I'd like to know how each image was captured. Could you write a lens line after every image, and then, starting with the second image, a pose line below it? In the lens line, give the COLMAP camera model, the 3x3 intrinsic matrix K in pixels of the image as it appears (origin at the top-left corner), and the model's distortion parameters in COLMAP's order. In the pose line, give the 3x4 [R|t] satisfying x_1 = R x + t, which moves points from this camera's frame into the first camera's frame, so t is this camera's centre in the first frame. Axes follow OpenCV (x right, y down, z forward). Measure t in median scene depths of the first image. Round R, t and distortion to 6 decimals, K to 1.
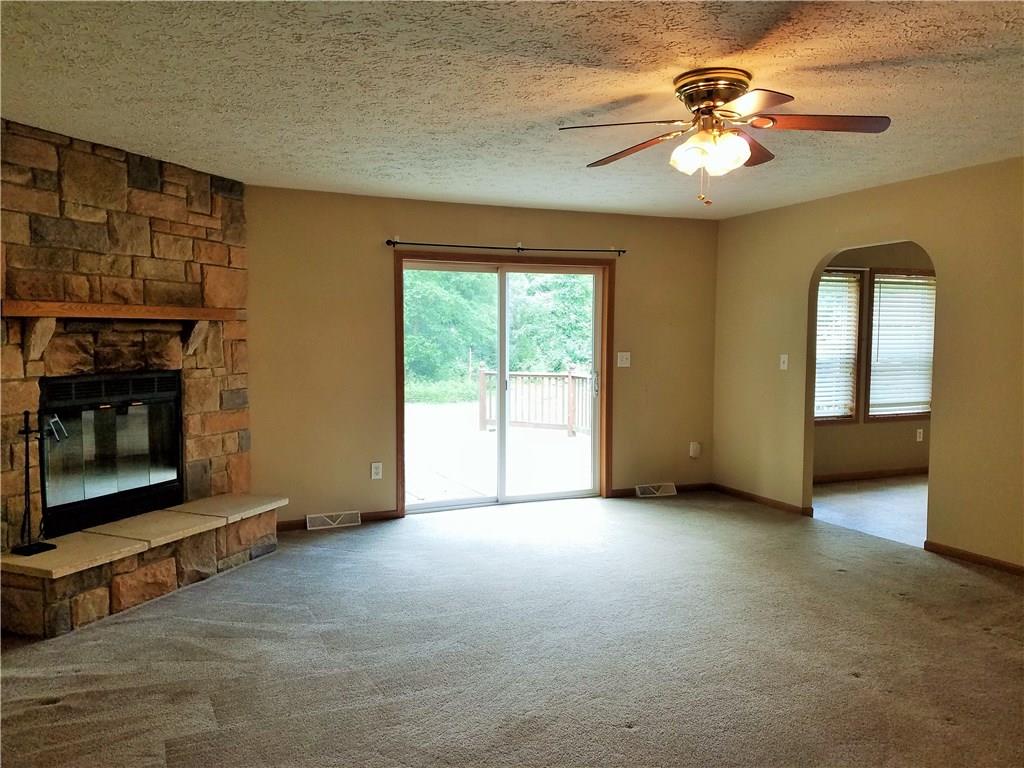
lens RADIAL K [[745.6, 0, 513.8], [0, 745.6, 384.3], [0, 0, 1]] dist [-0.037479, -0.025659]
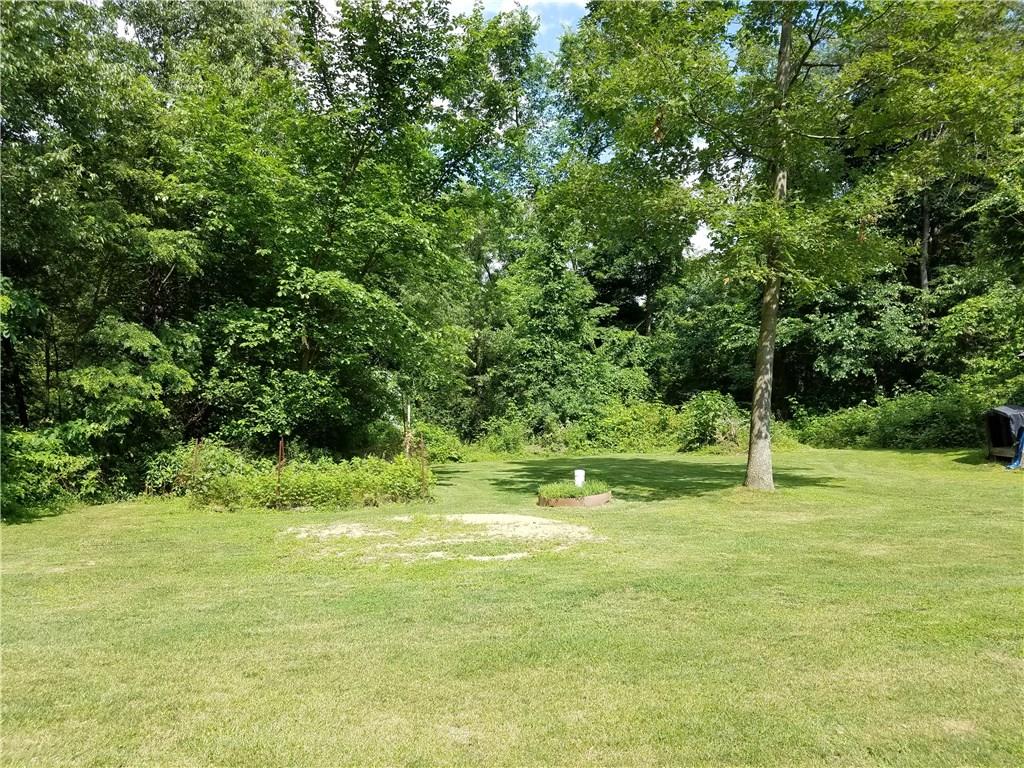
lens RADIAL K [[745.6, 0, 512.4], [0, 745.6, 385.8], [0, 0, 1]] dist [-0.037479, -0.025659]
pose [[0.997691, 0.000008, 0.067911, -0.028945], [0.005009, 0.997268, -0.073703, -0.024725], [-0.067726, 0.073873, 0.994965, 0.684694]]
